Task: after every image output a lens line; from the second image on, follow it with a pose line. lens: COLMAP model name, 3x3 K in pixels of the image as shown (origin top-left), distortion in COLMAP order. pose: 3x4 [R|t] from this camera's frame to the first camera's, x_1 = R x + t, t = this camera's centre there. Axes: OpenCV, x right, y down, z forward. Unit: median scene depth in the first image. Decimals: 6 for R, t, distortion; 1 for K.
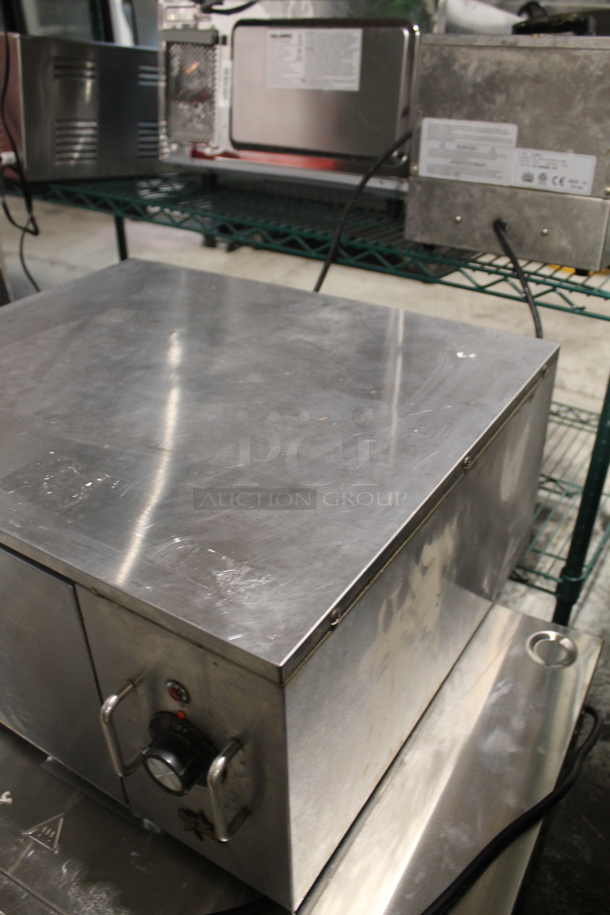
lens RADIAL K [[785.3, 0, 305.0], [0, 785.3, 457.5], [0, 0, 1]] dist [-0.151601, 0.145327]
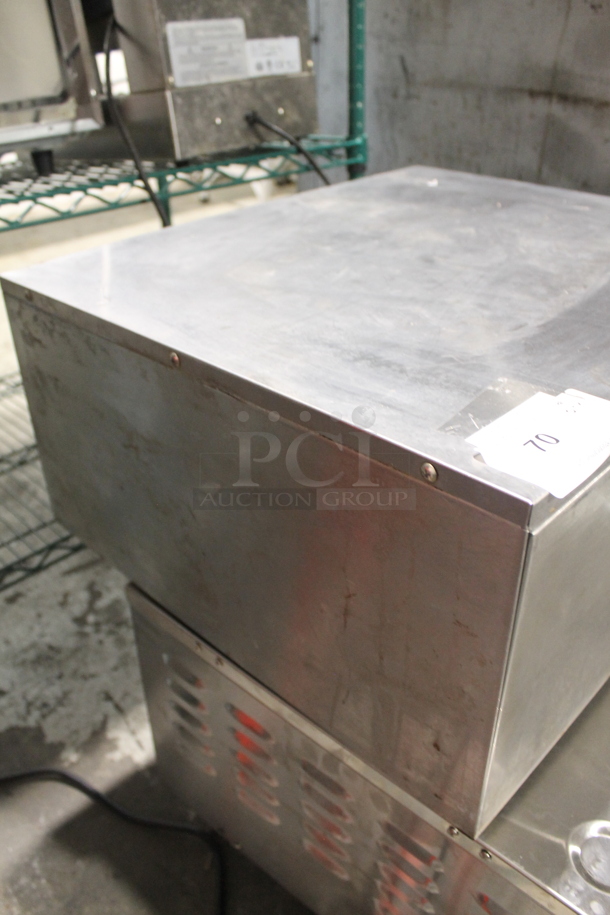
lens RADIAL K [[785.3, 0, 305.0], [0, 785.3, 457.5], [0, 0, 1]] dist [-0.151601, 0.145327]
pose [[0.209370, -0.500451, 0.840067, -0.882581], [0.525812, 0.781949, 0.334781, -0.252700], [-0.824431, 0.371624, 0.426860, 0.671499]]
